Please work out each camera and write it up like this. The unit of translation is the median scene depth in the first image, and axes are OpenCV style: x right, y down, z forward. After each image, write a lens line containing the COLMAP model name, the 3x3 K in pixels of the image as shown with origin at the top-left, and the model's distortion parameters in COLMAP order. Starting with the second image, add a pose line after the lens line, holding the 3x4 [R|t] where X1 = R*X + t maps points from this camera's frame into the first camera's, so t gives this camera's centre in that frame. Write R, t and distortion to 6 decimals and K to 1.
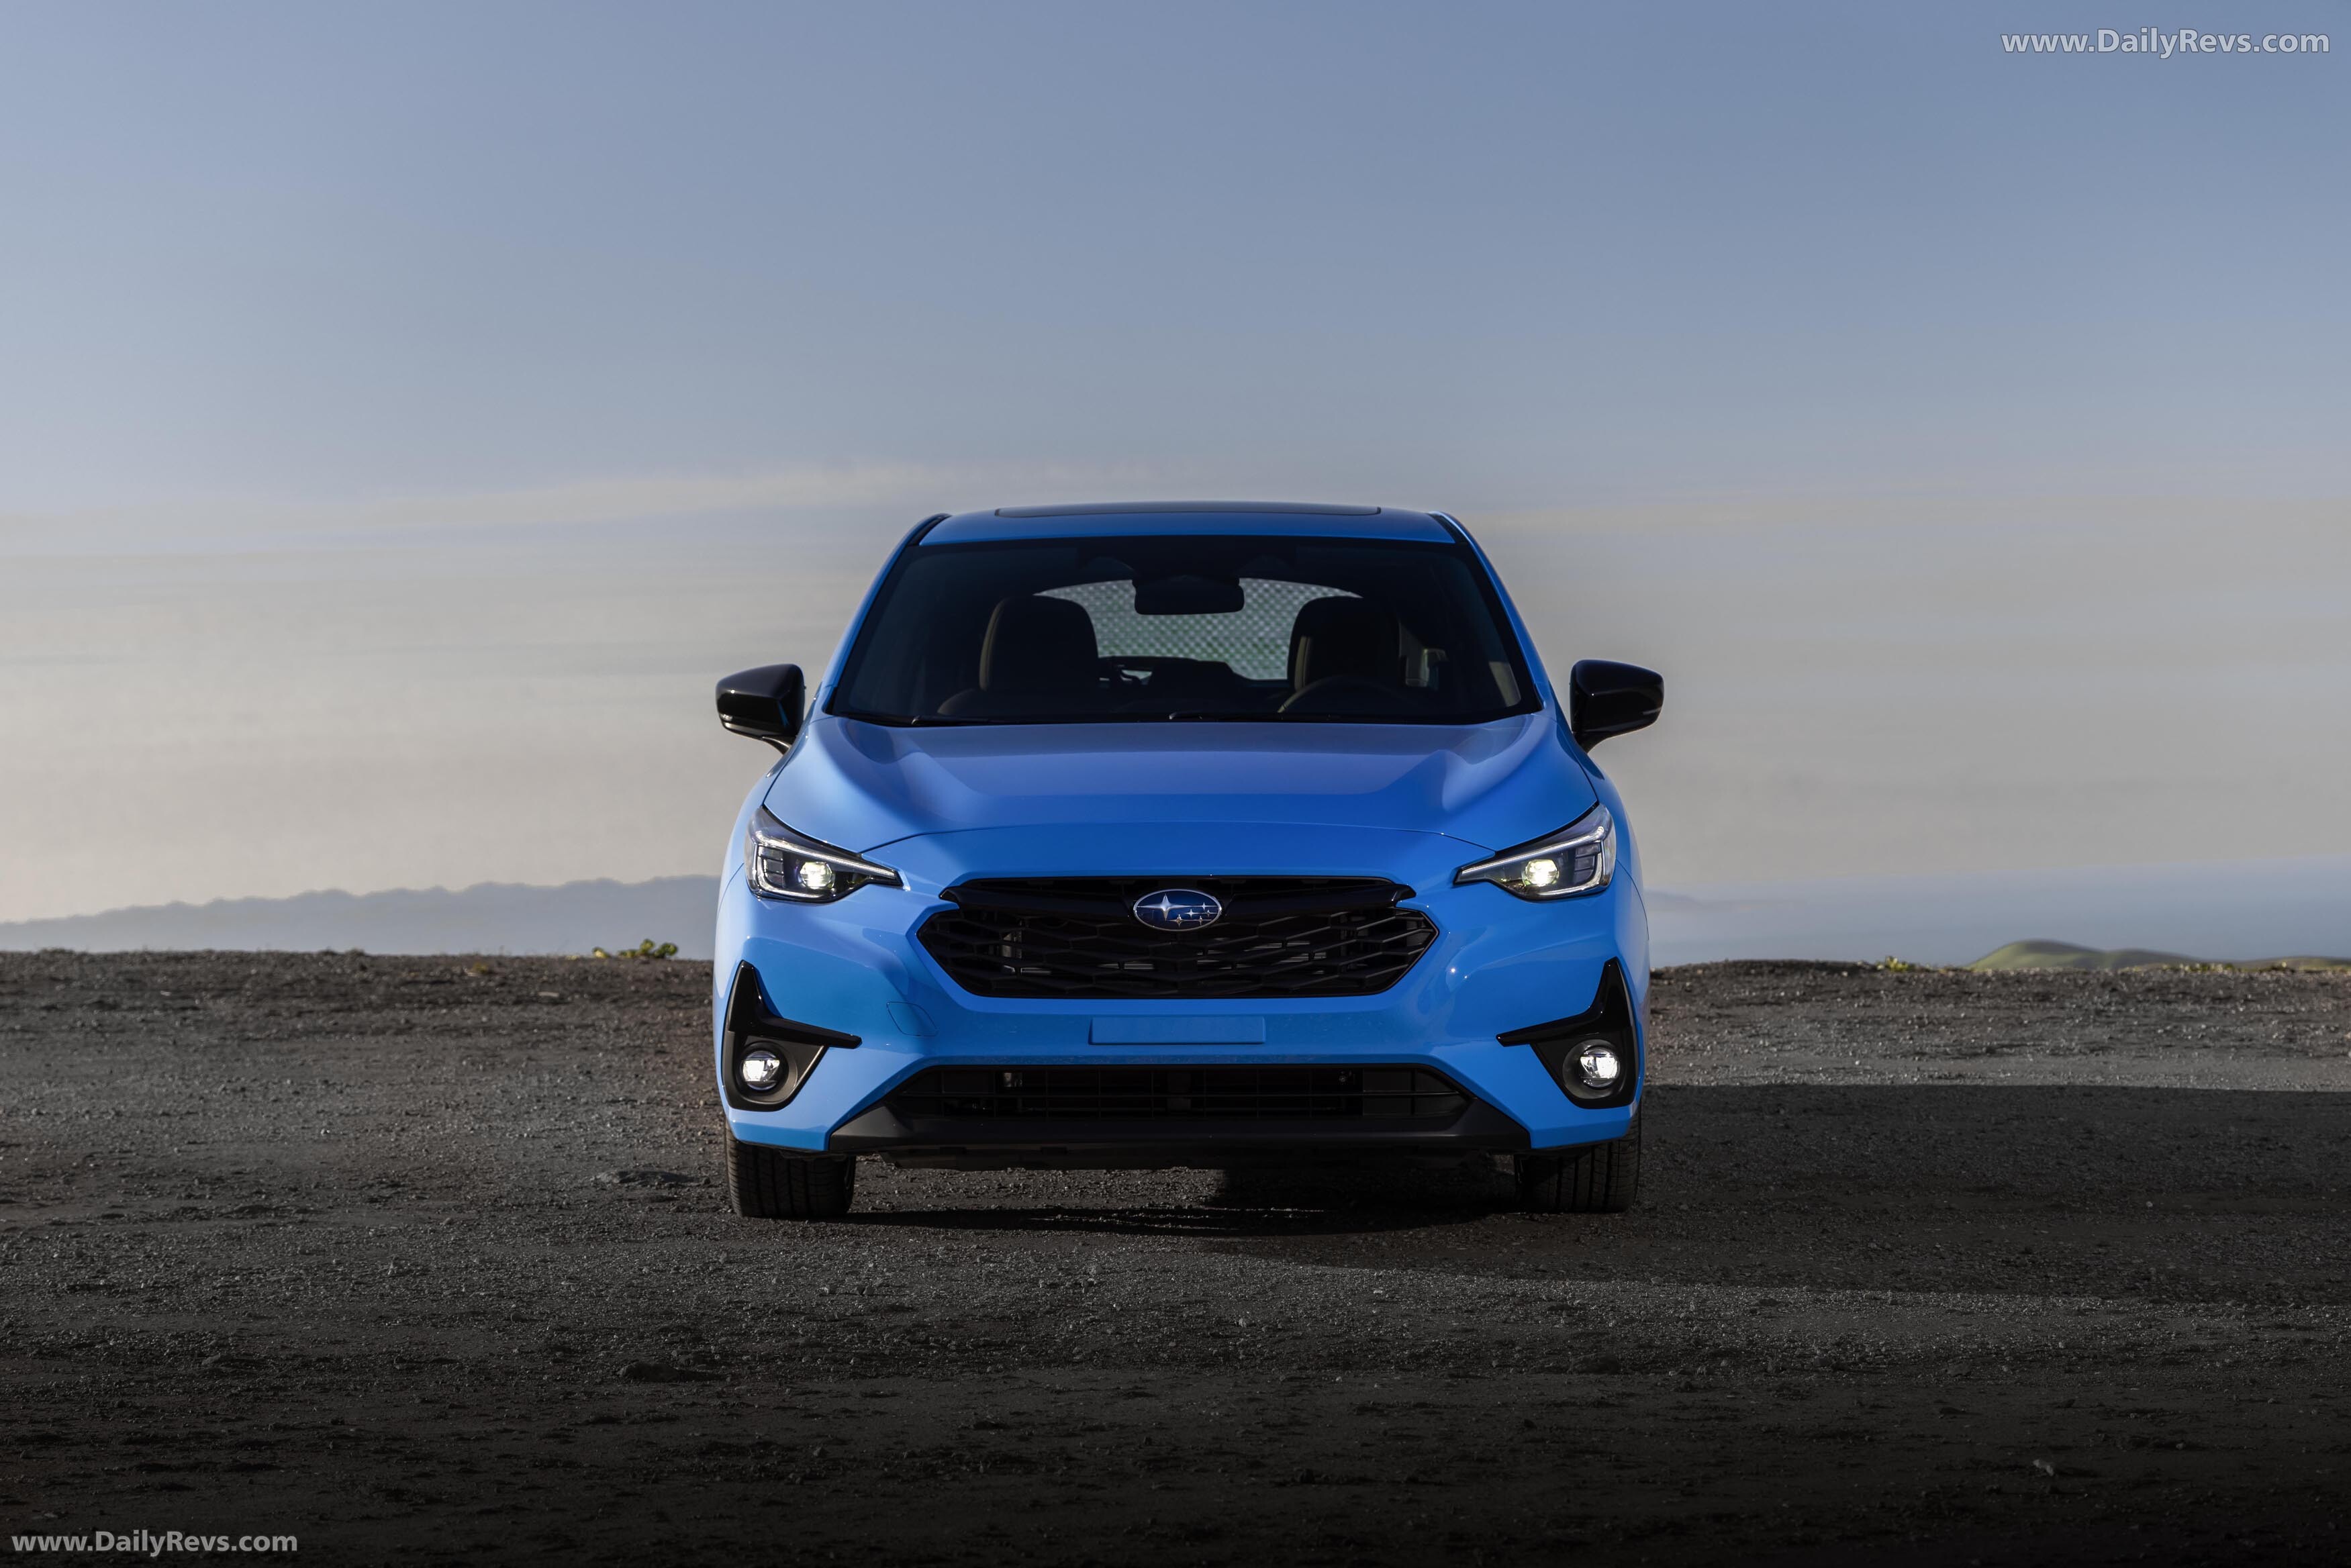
lens RADIAL K [[5032.7, 0, 1188.7], [0, 5032.7, 786.7], [0, 0, 1]] dist [0.057490, 0.000000]
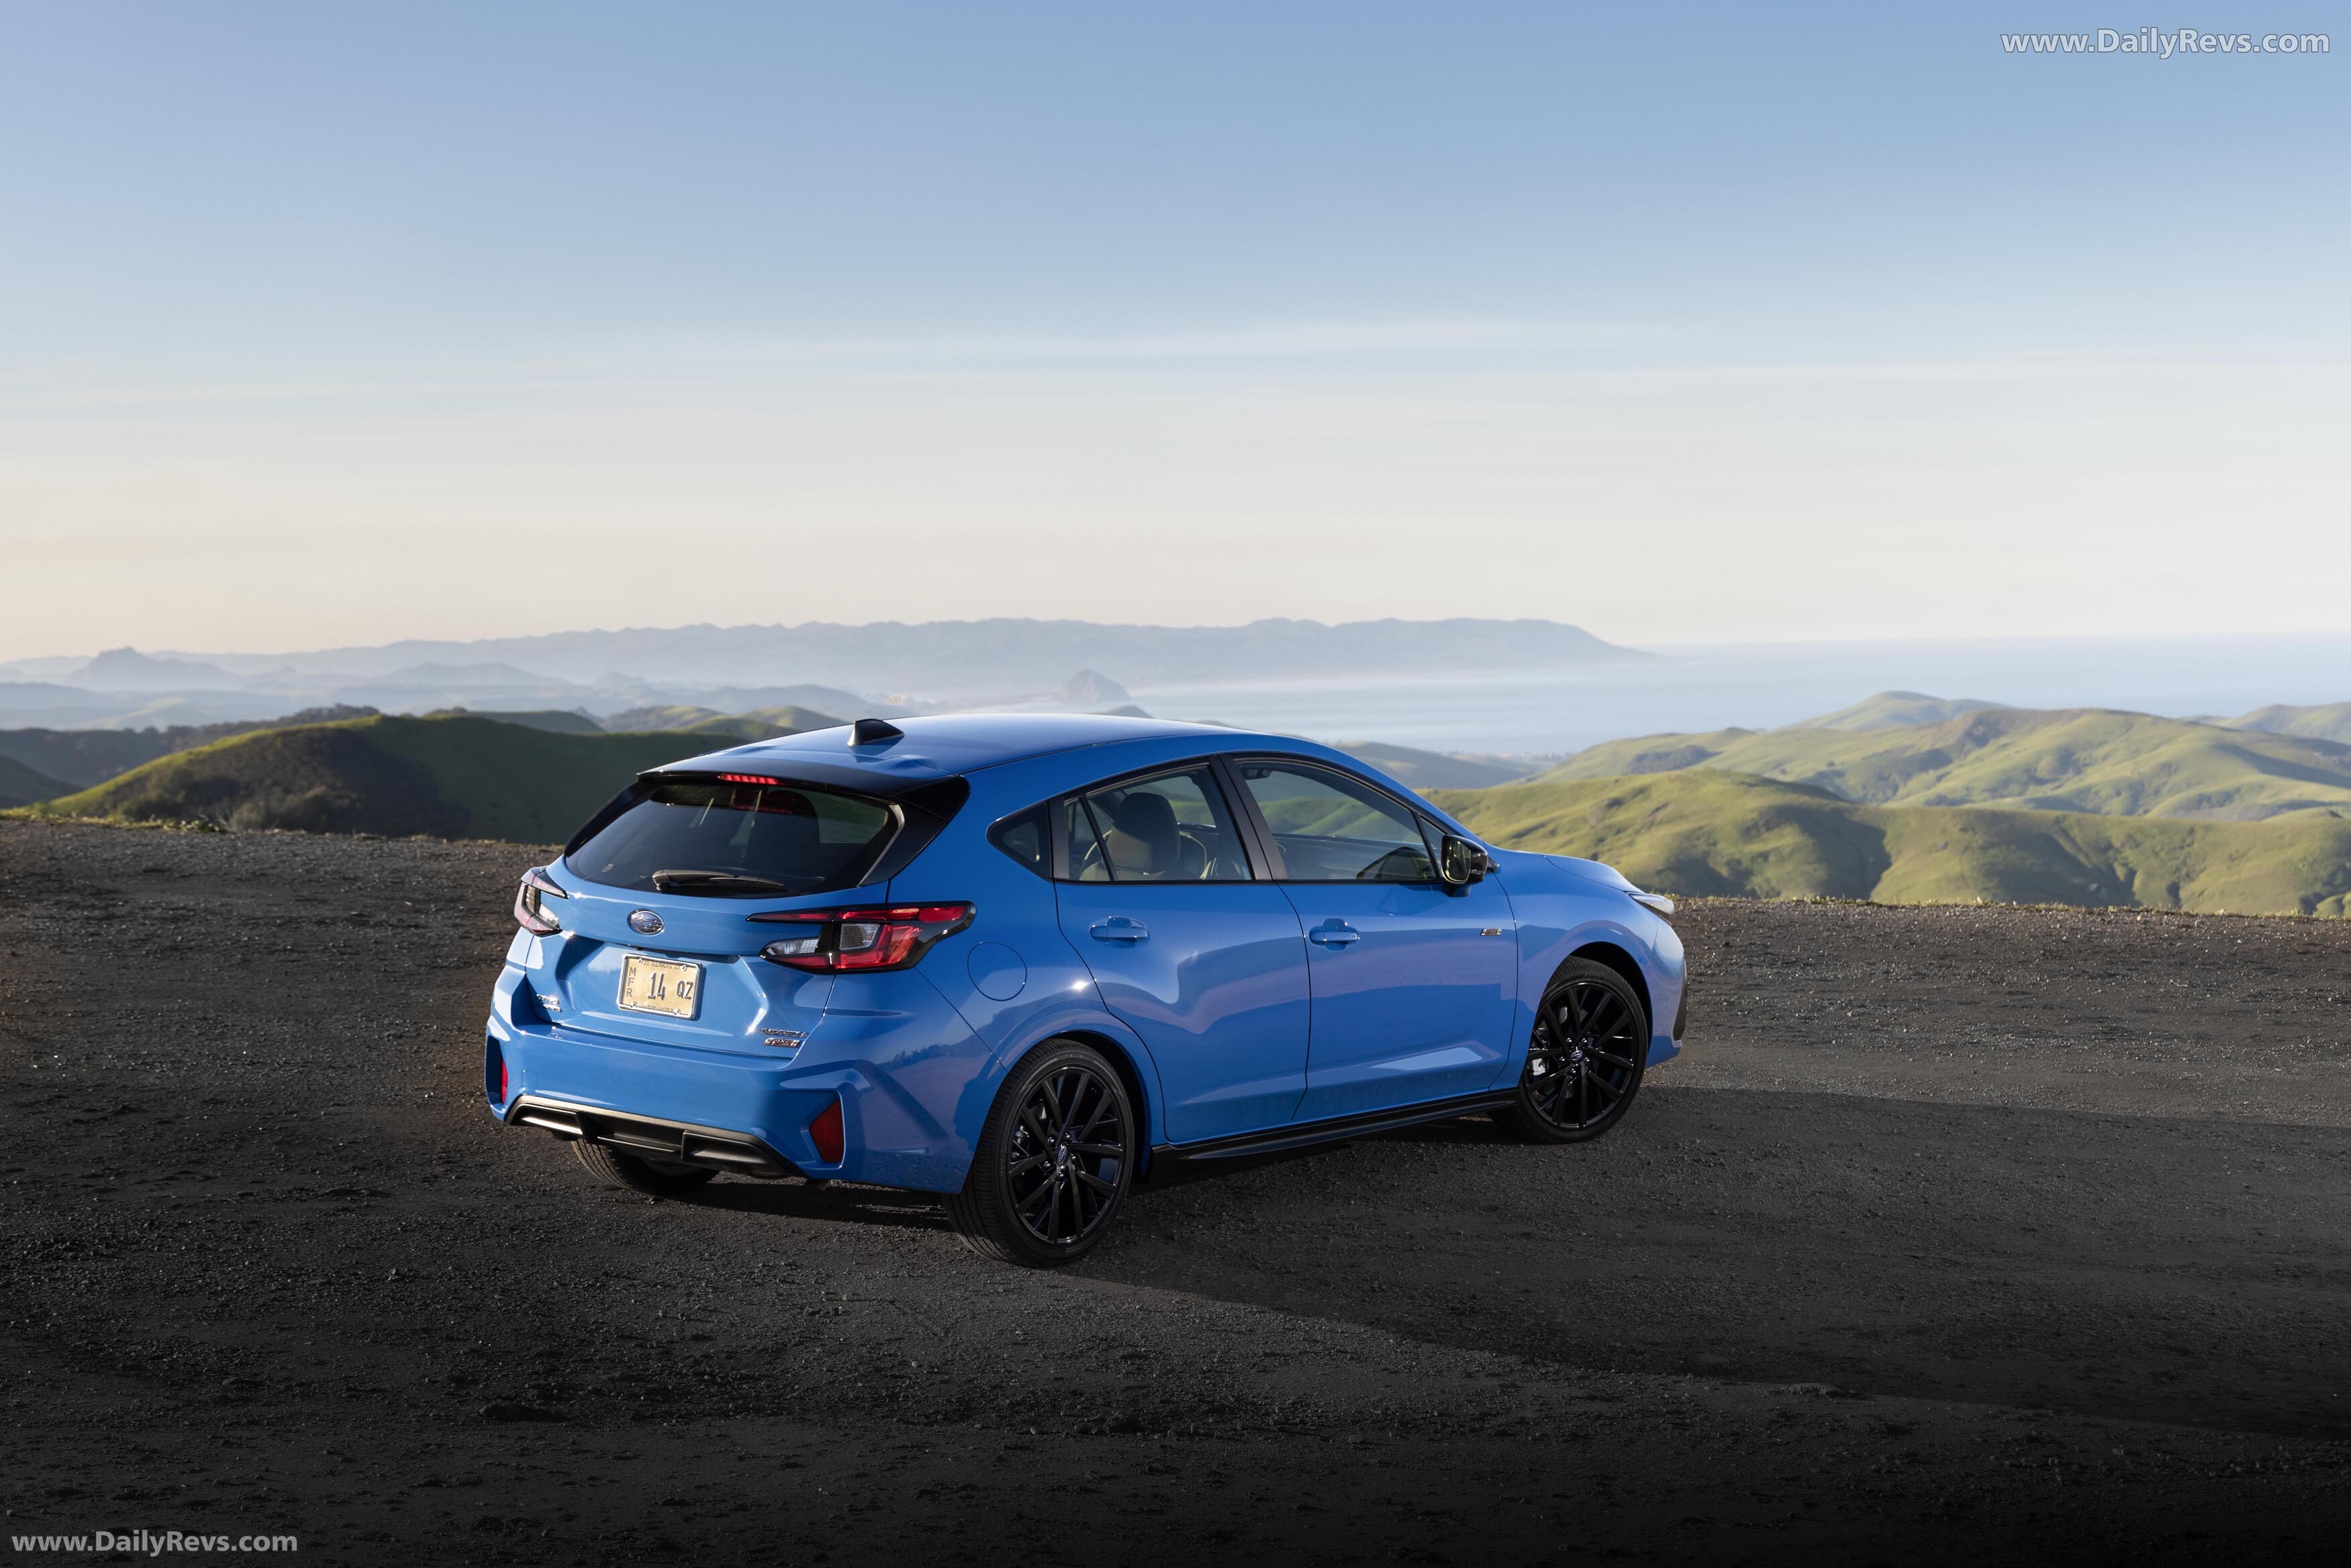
lens RADIAL K [[3521.6, 0, 1174.1], [0, 3521.6, 781.6], [0, 0, 1]] dist [0.018605, 0.000000]
pose [[0.998838, 0.030111, -0.037624, 0.132471], [-0.027622, 0.997503, 0.065005, -0.150647], [0.039487, -0.063890, 0.997175, -0.050819]]
